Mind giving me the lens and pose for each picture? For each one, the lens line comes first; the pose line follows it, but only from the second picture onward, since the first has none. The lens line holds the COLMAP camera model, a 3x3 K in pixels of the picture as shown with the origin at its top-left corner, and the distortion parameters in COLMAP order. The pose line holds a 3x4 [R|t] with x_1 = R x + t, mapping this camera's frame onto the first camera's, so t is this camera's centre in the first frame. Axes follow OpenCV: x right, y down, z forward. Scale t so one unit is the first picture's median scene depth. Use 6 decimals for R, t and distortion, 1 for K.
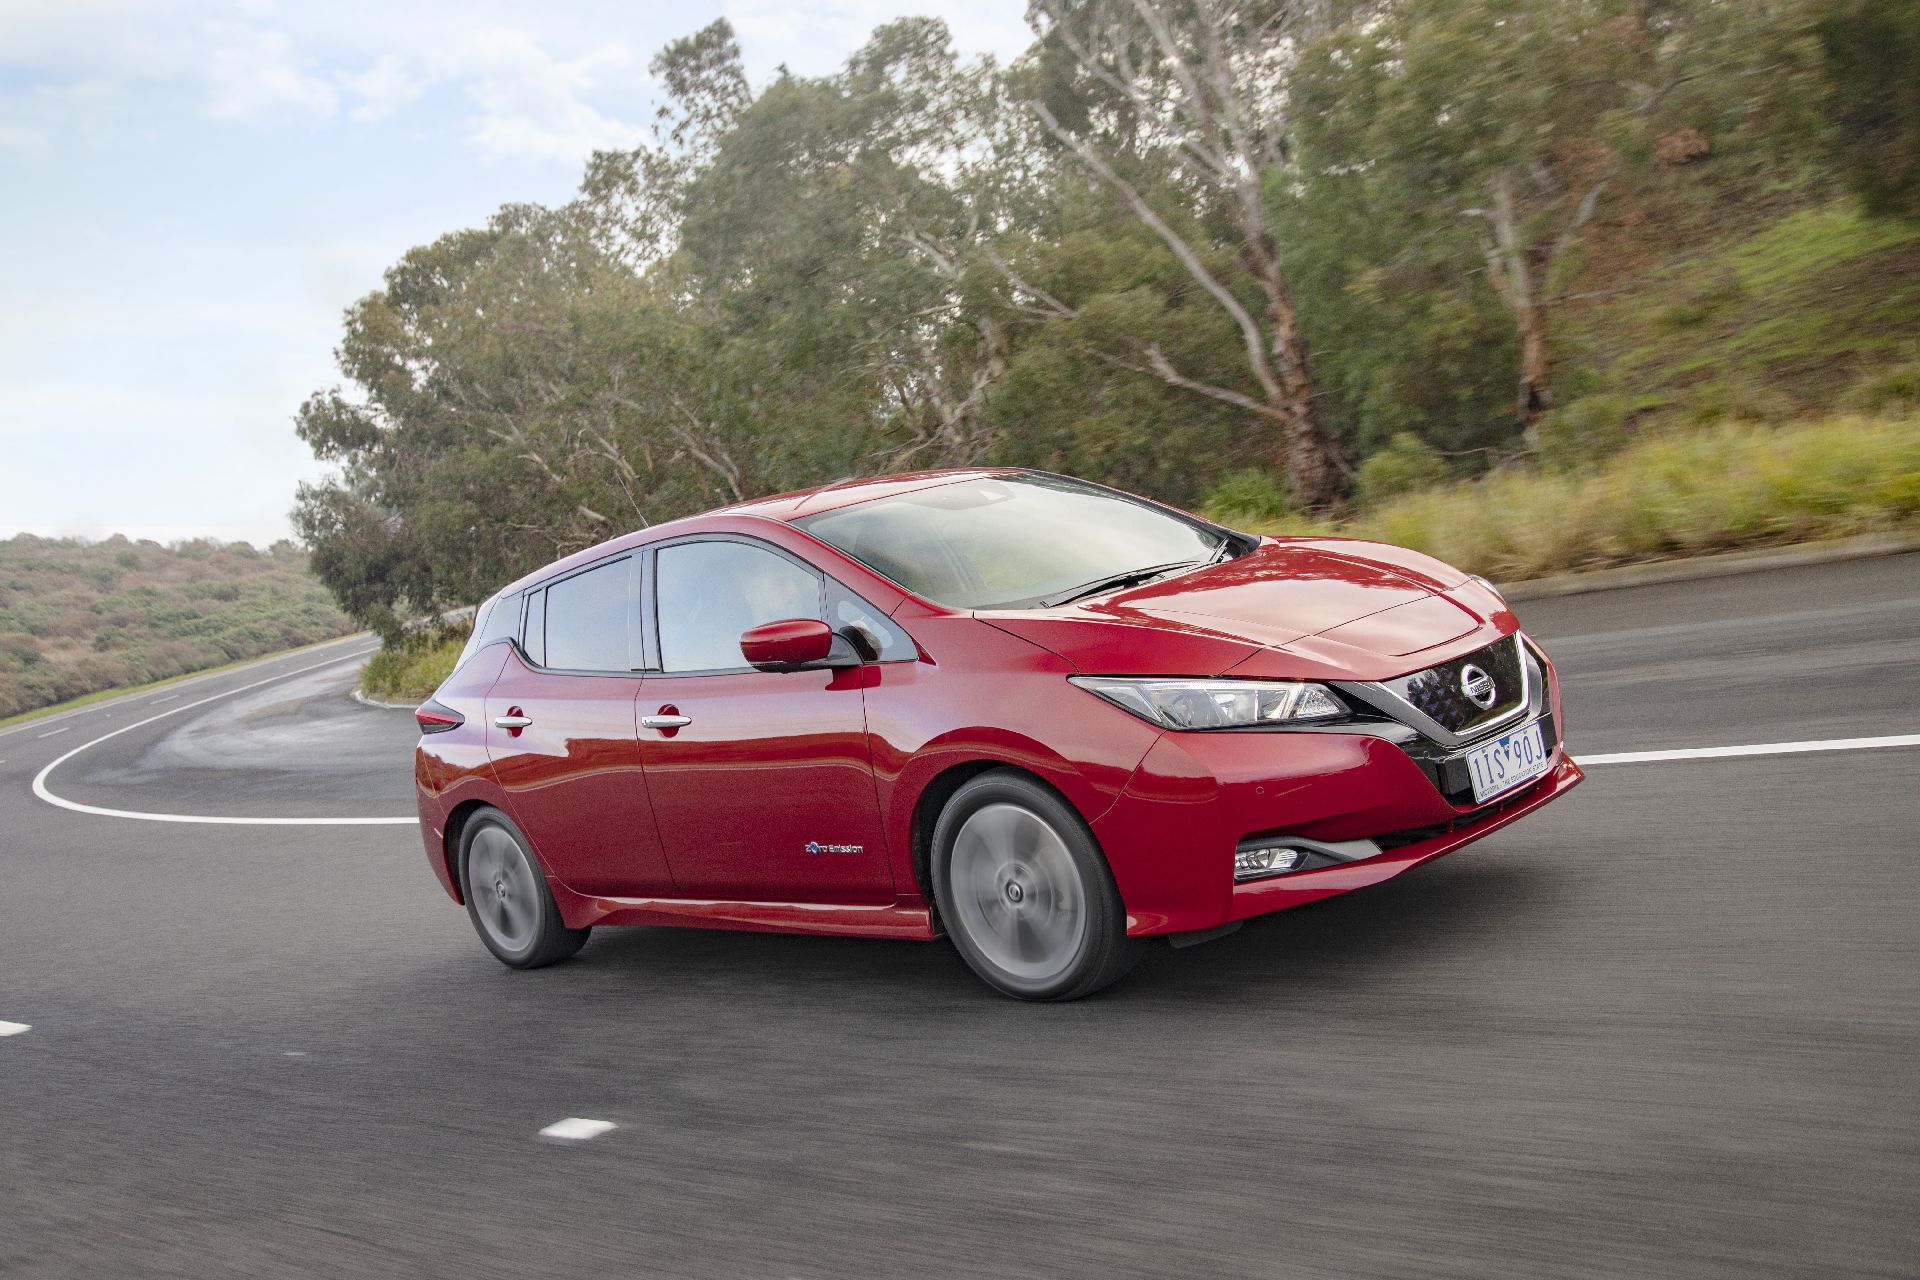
lens RADIAL K [[1811.9, 0, 924.5], [0, 1811.9, 637.6], [0, 0, 1]] dist [-0.000149, -0.000595]
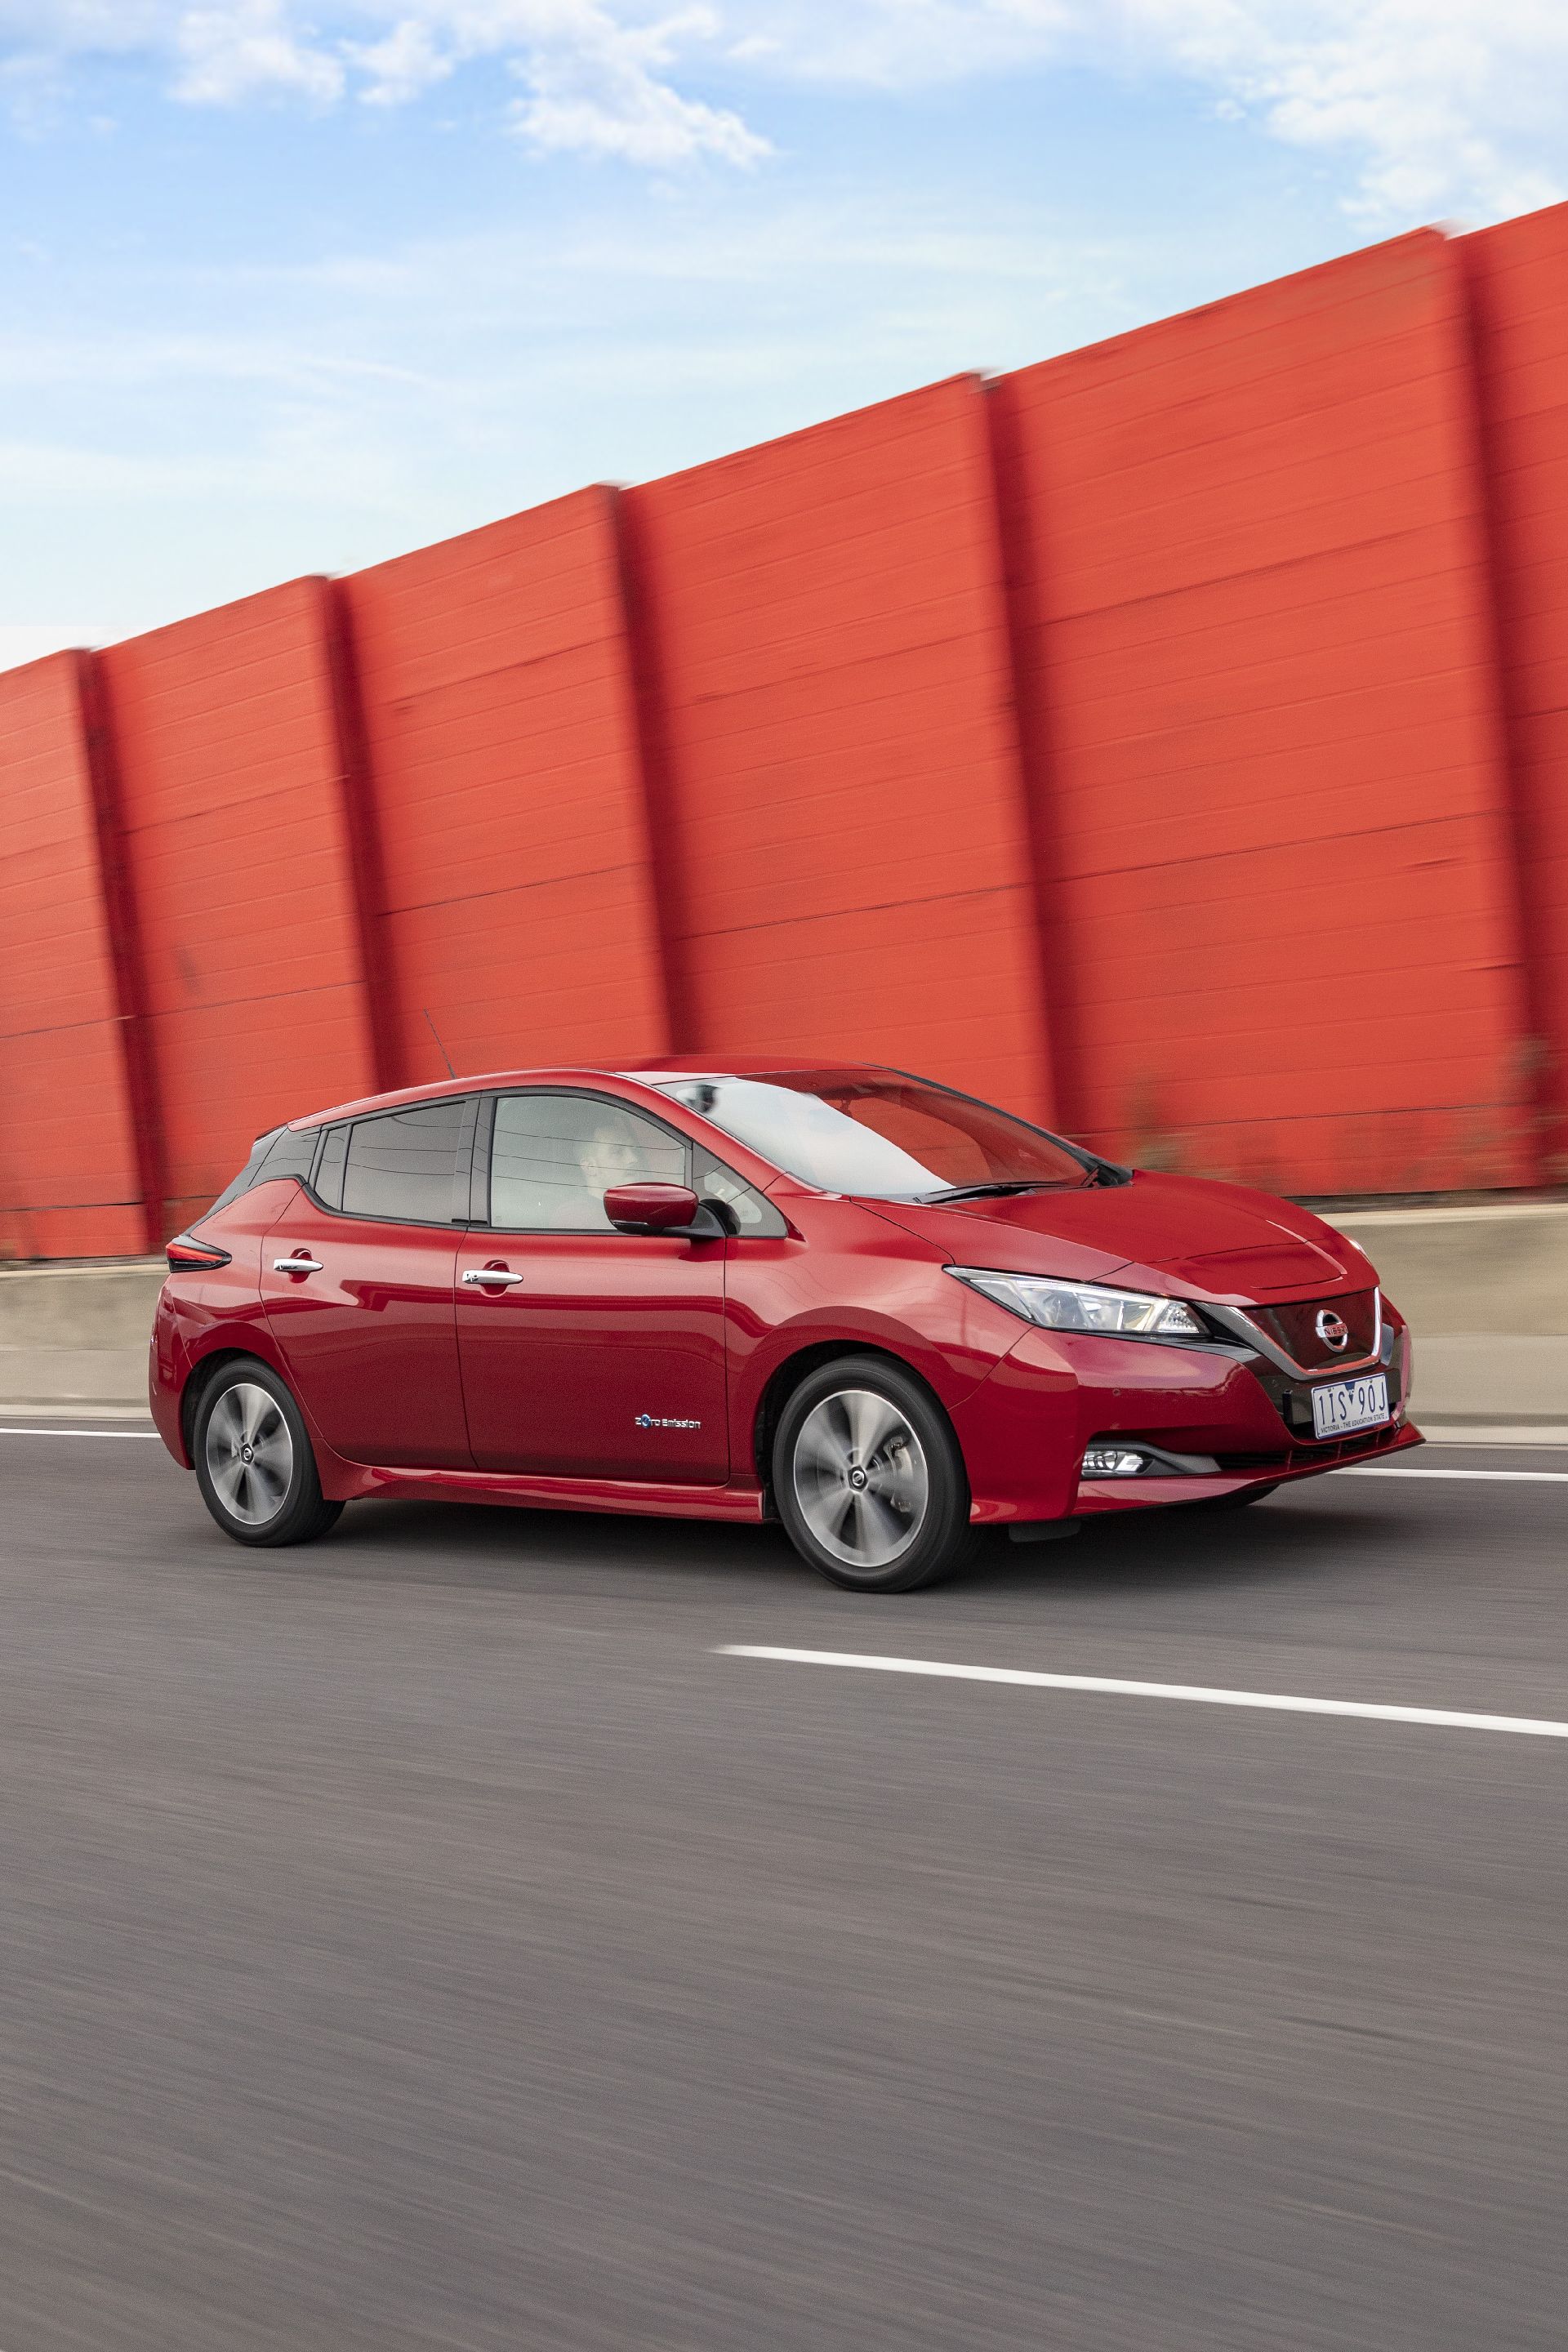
lens RADIAL K [[2637.5, 0, 776.8], [0, 2637.5, 1183.0], [0, 0, 1]] dist [-0.002222, -0.000572]
pose [[0.988675, 0.134918, 0.065713, -0.108545], [-0.131045, 0.989554, -0.060082, 0.070706], [-0.073133, 0.050791, 0.996028, -0.443657]]
